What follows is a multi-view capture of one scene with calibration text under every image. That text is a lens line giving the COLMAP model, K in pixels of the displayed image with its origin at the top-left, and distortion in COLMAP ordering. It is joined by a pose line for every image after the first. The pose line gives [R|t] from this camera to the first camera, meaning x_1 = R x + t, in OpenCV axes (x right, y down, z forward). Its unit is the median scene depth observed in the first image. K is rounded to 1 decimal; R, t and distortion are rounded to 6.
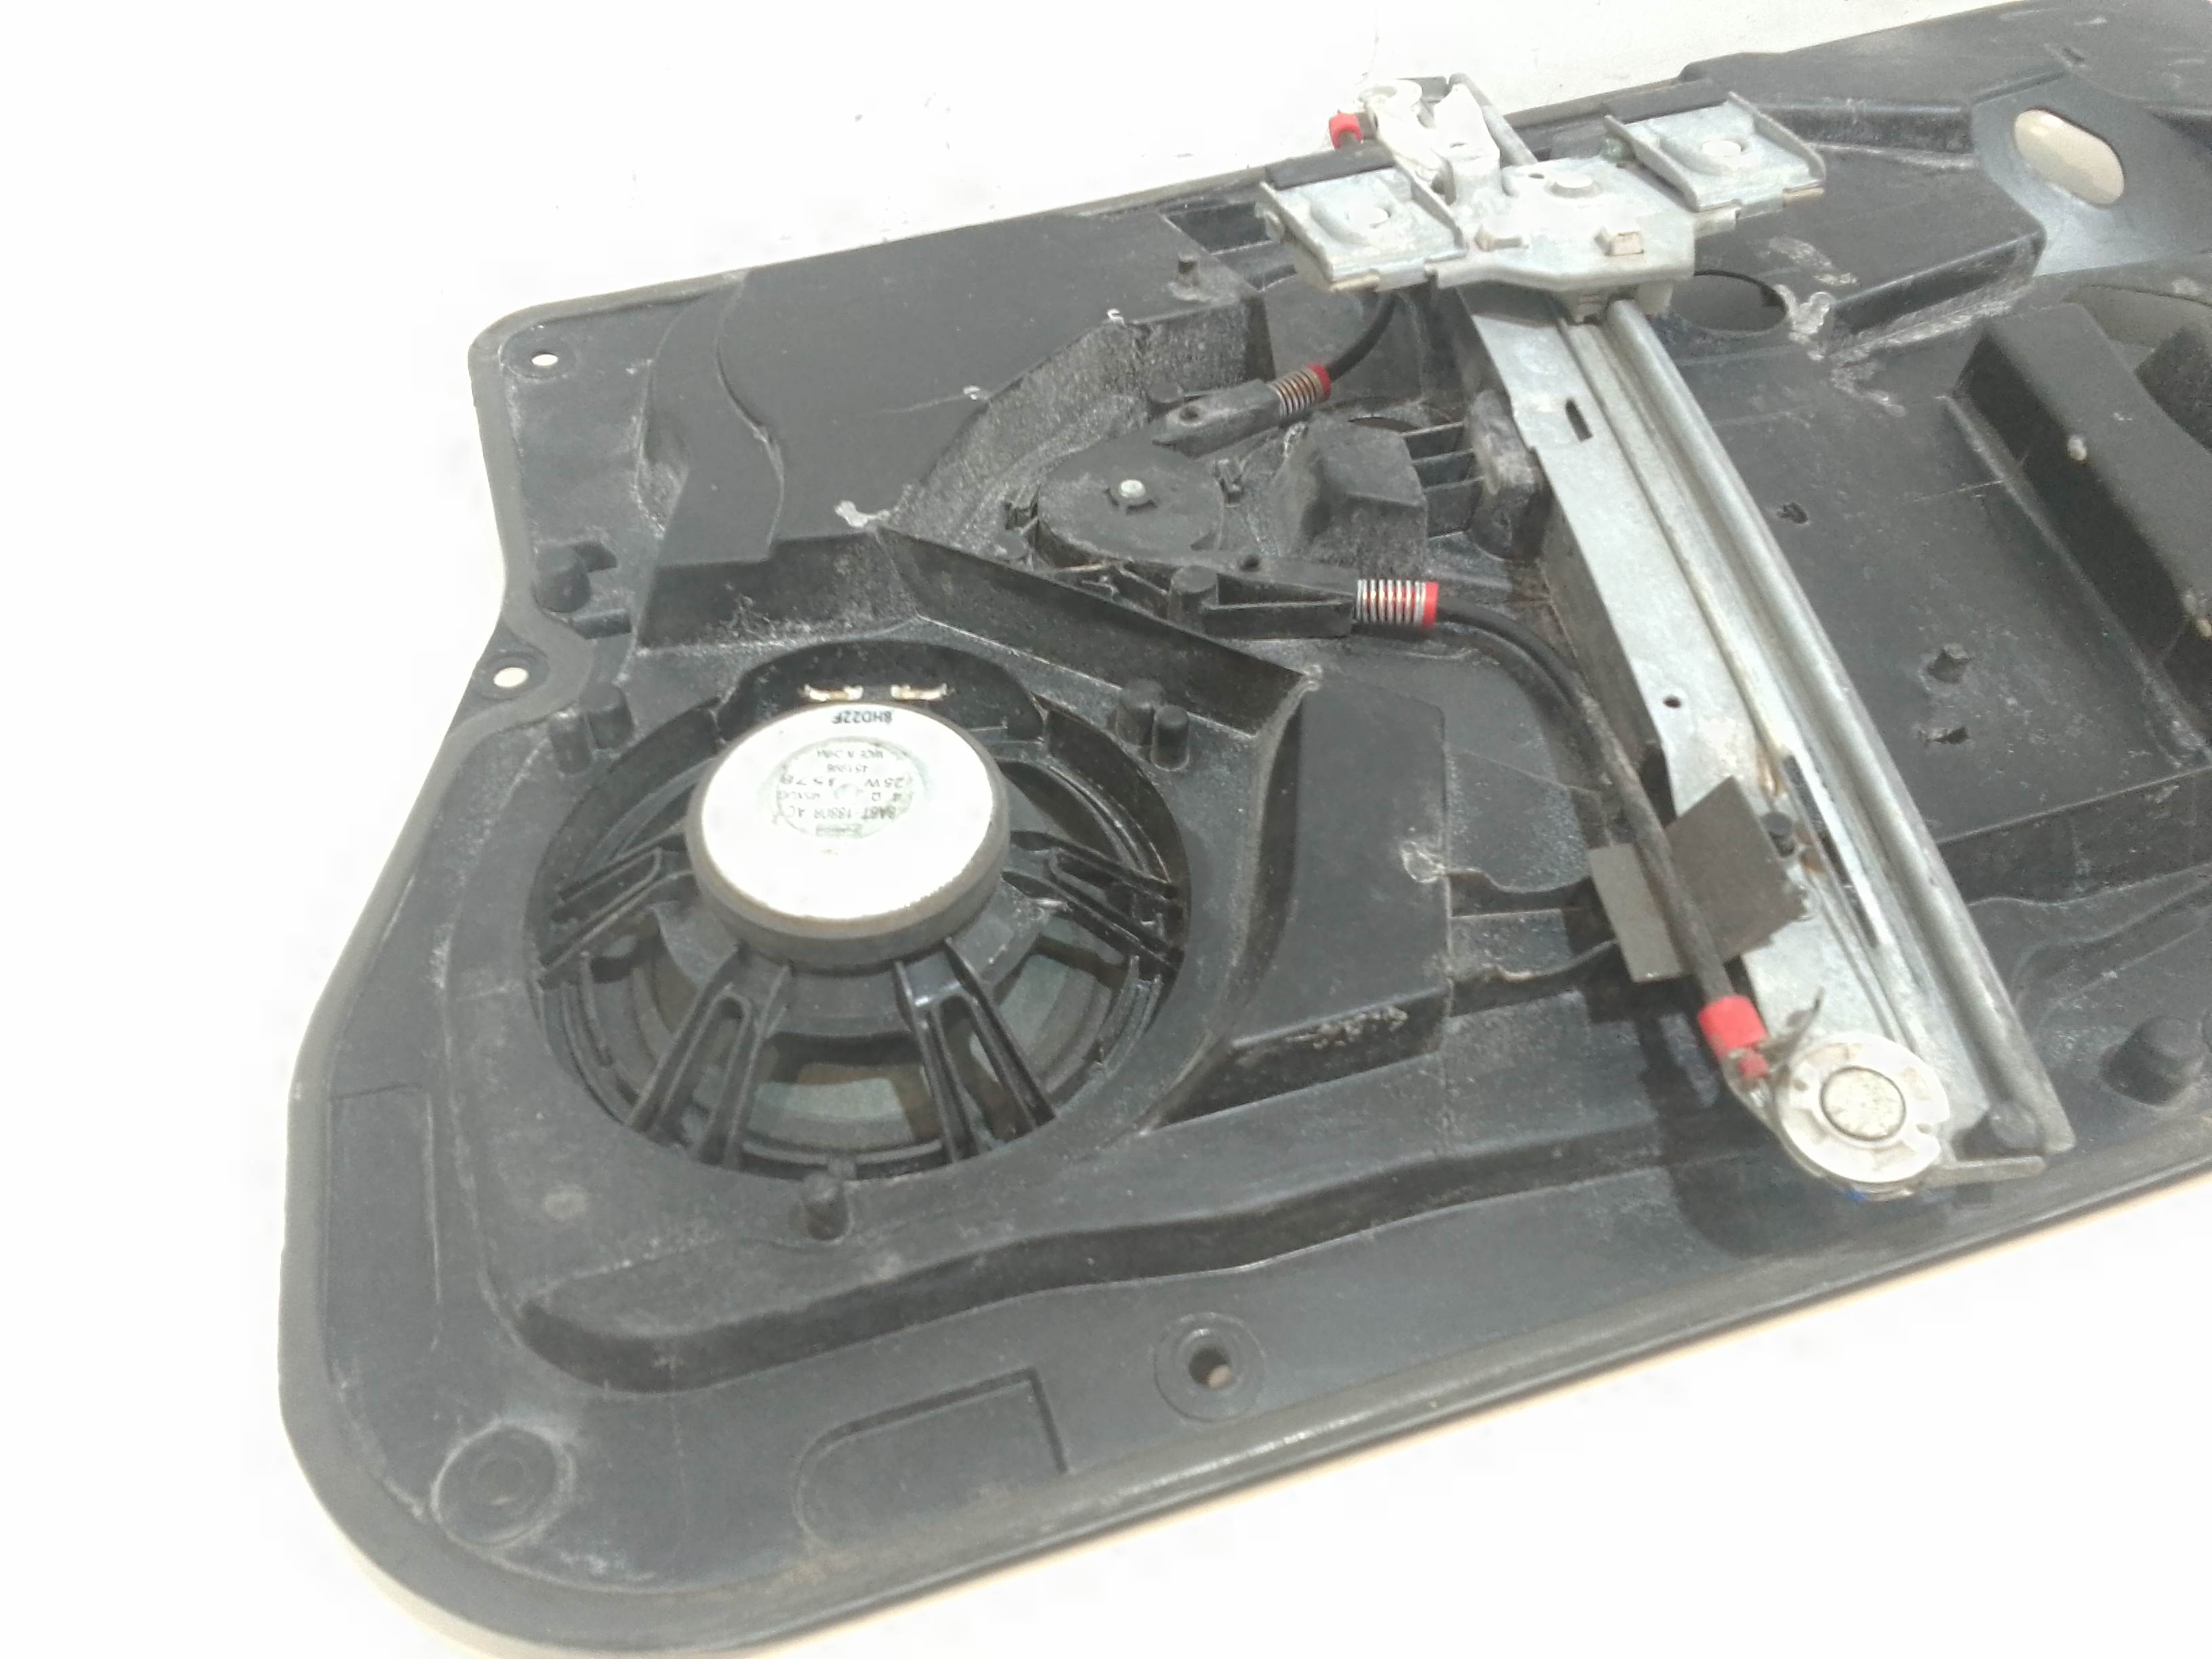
lens RADIAL K [[1633.3, 0, 1113.0], [0, 1633.3, 895.1], [0, 0, 1]] dist [0.036850, -0.051668]
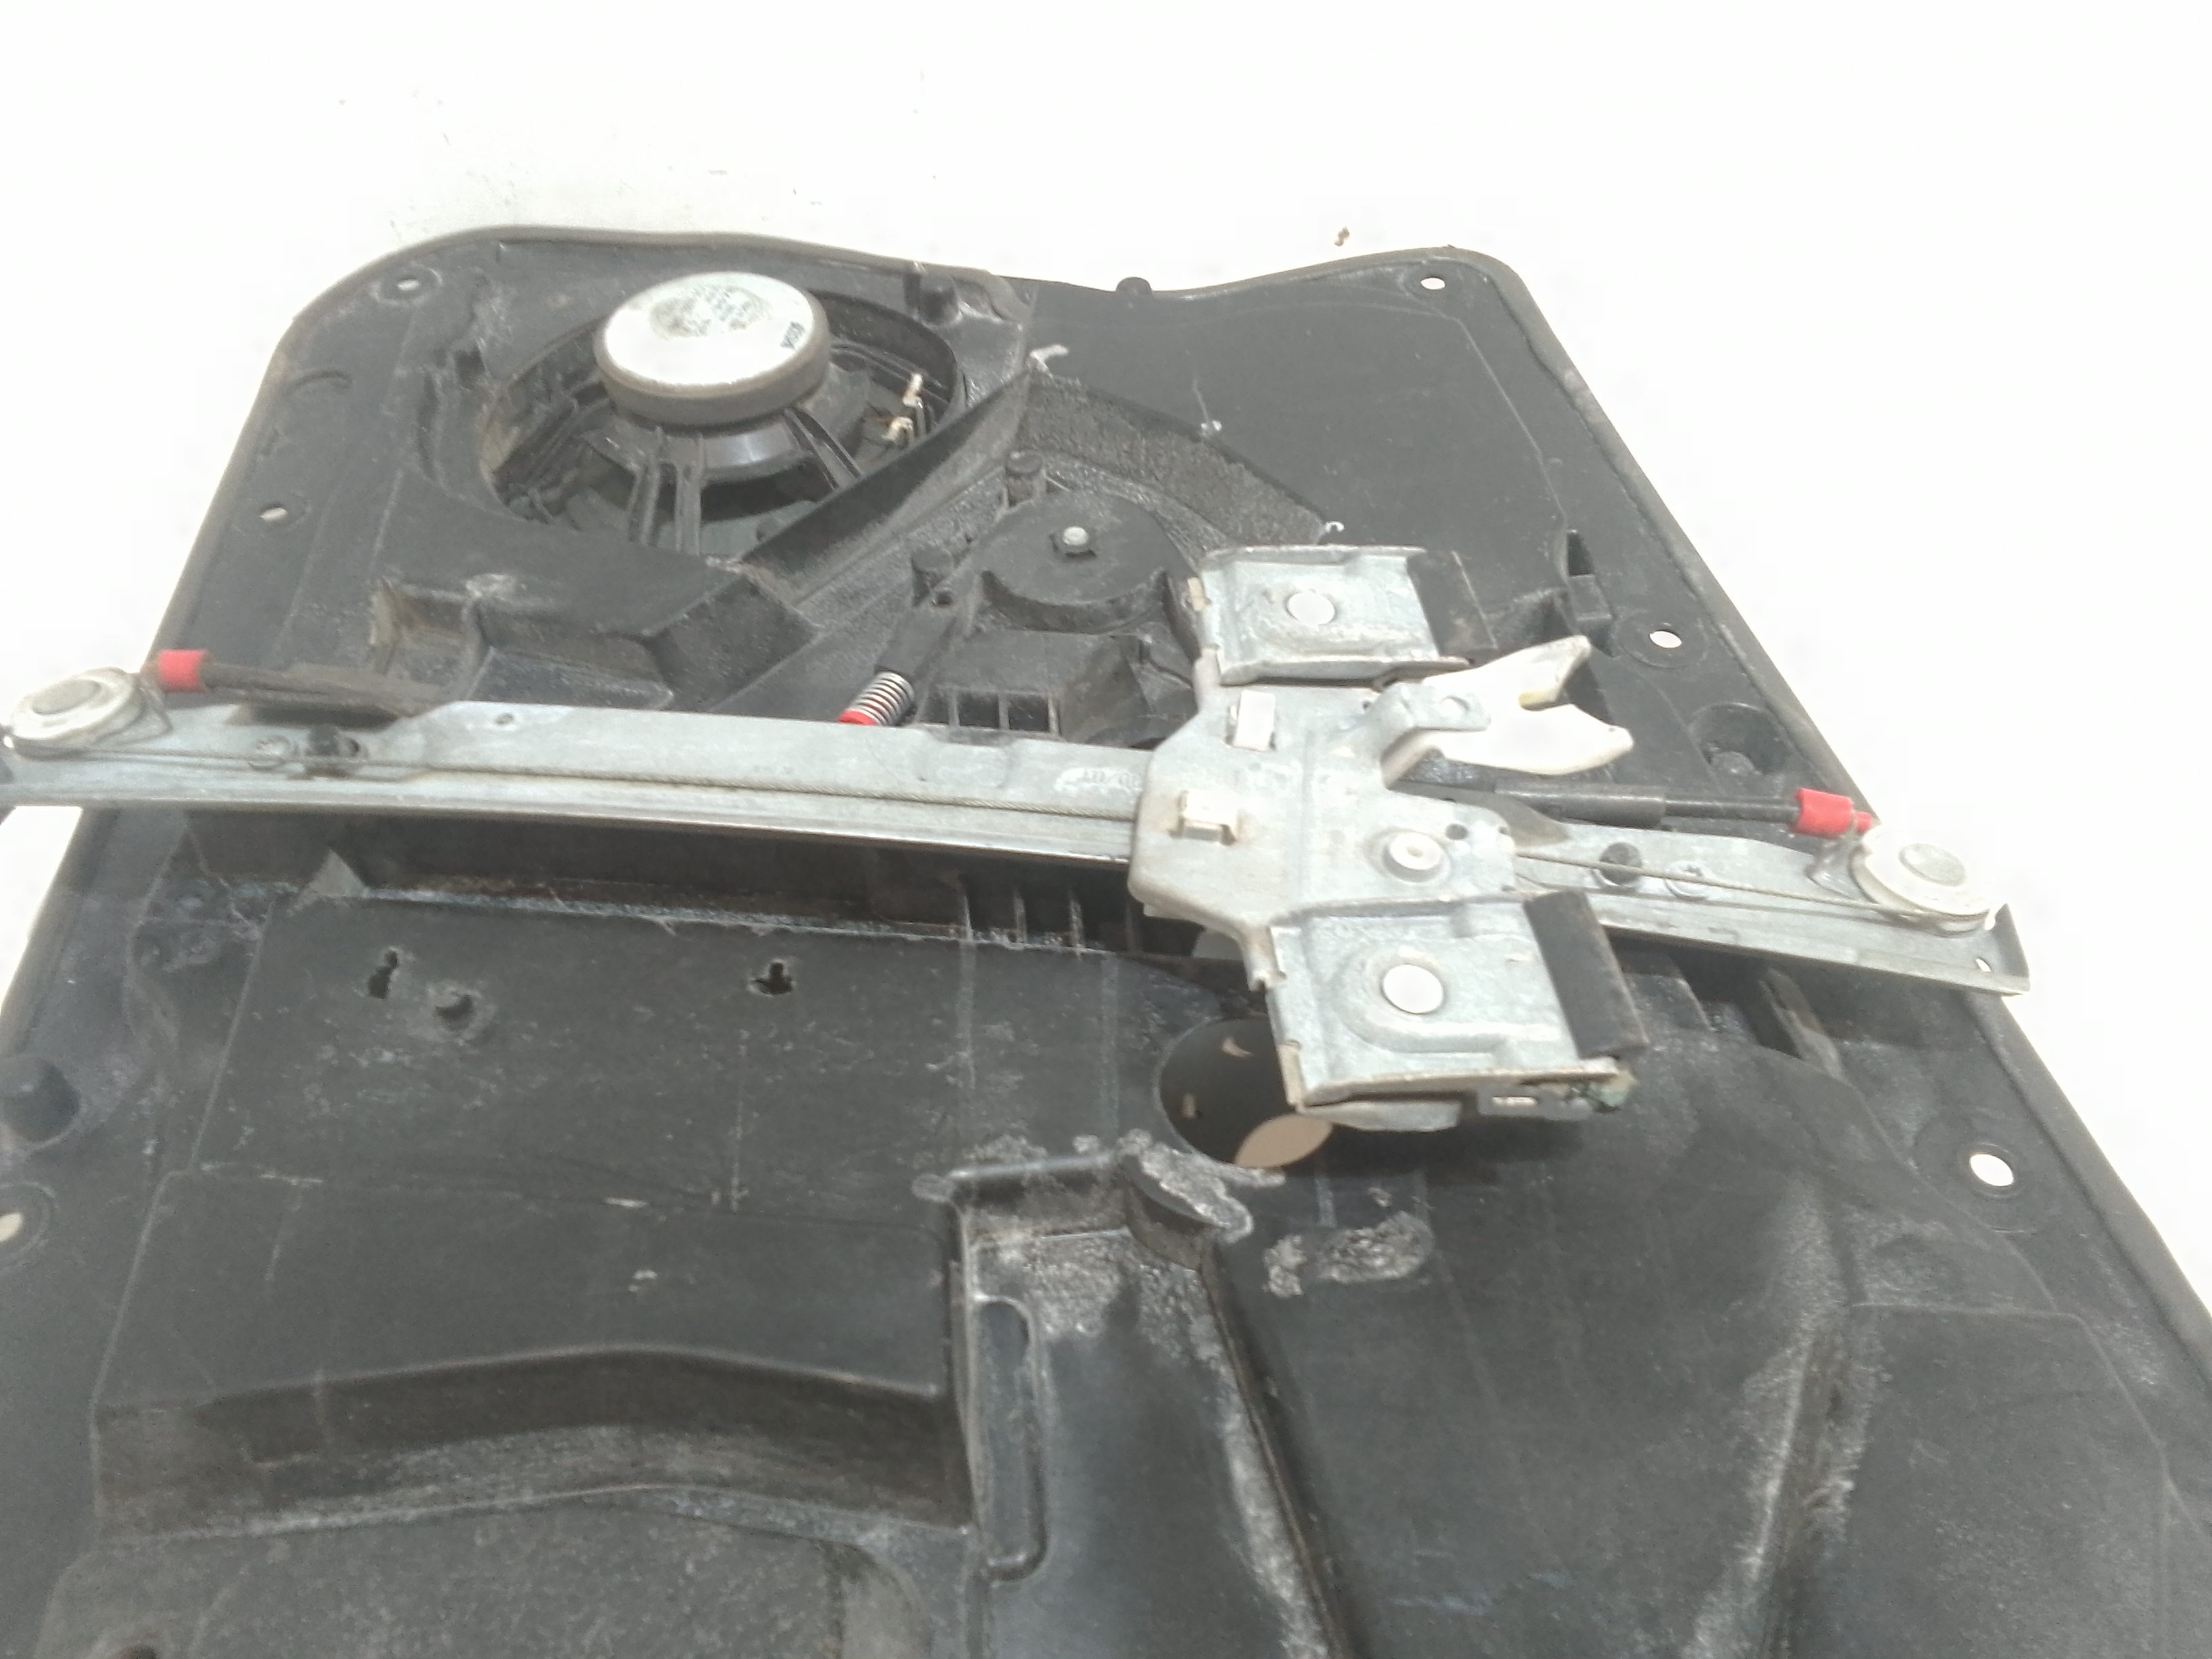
lens RADIAL K [[1669.2, 0, 1112.0], [0, 1669.2, 889.3], [0, 0, 1]] dist [0.052881, -0.080951]
pose [[-0.215391, 0.730268, -0.648318, 0.825749], [-0.748370, 0.303059, 0.589998, -0.801203], [0.627335, 0.612262, 0.481234, 0.651988]]
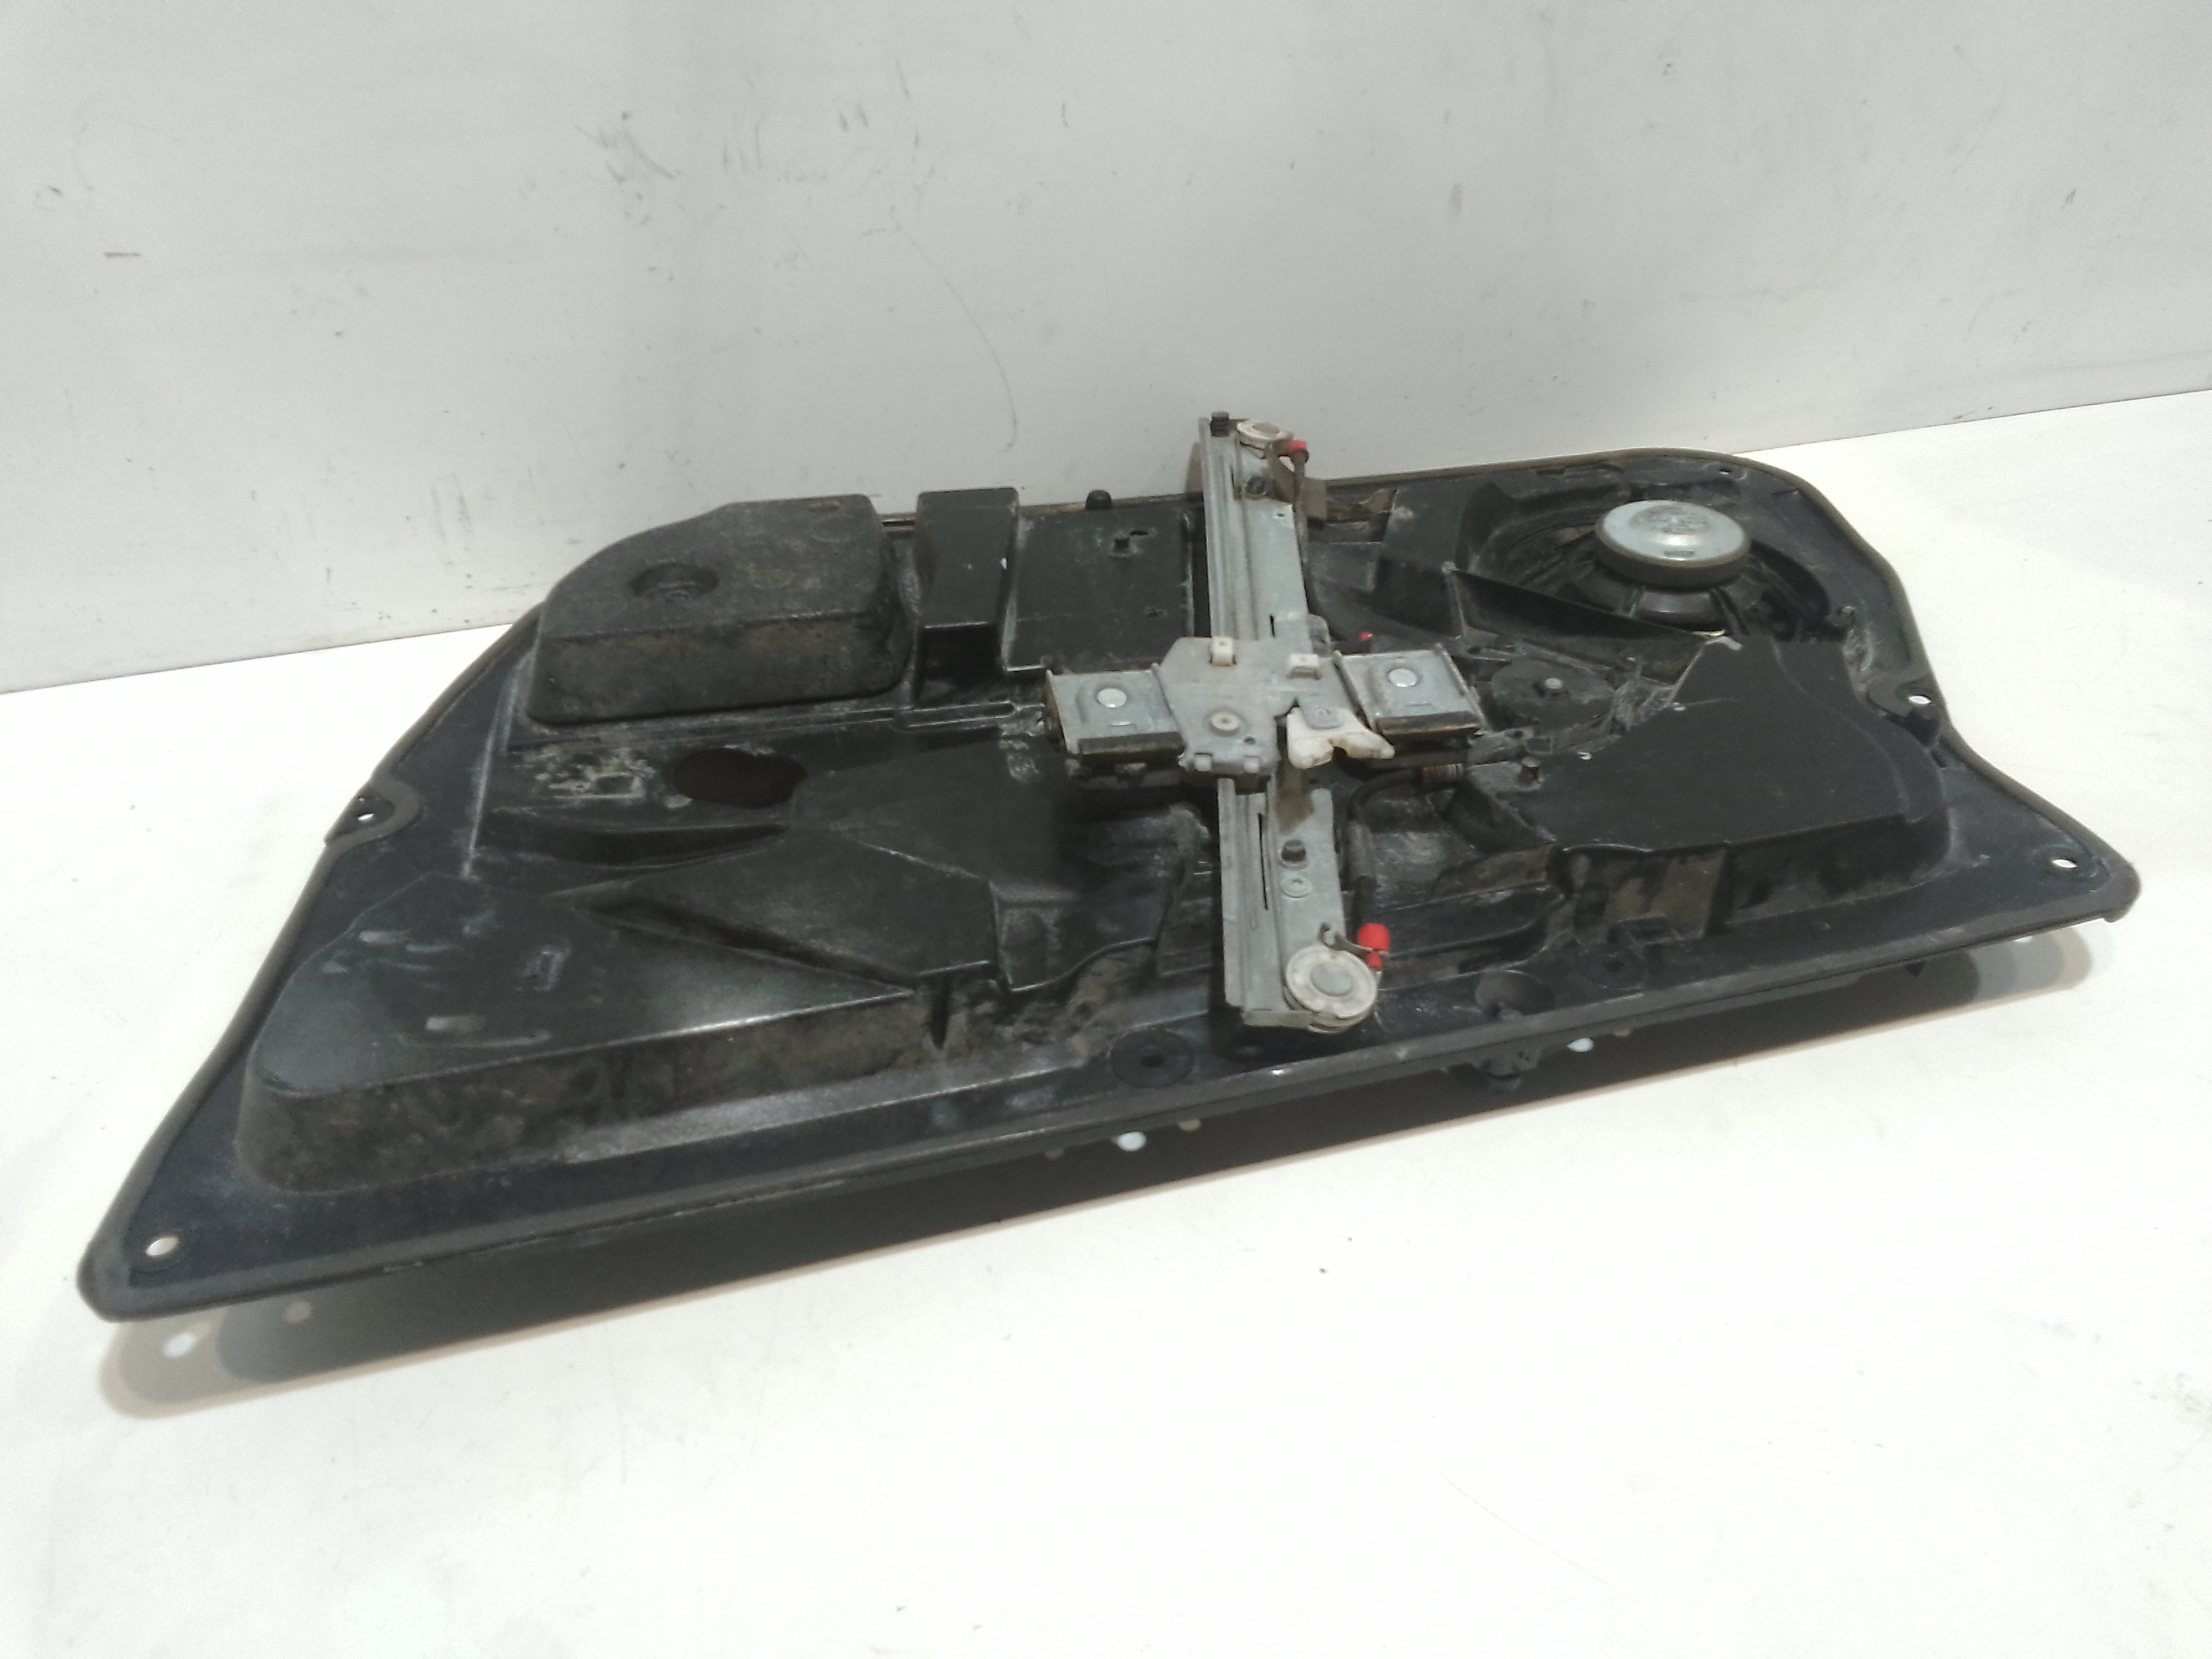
lens RADIAL K [[1669.2, 0, 1112.0], [0, 1669.2, 889.3], [0, 0, 1]] dist [0.052881, -0.080951]
pose [[-0.992069, -0.078056, 0.098516, 0.251641], [0.096353, 0.031008, 0.994864, -1.836768], [-0.080710, 0.996467, -0.023241, 1.258787]]
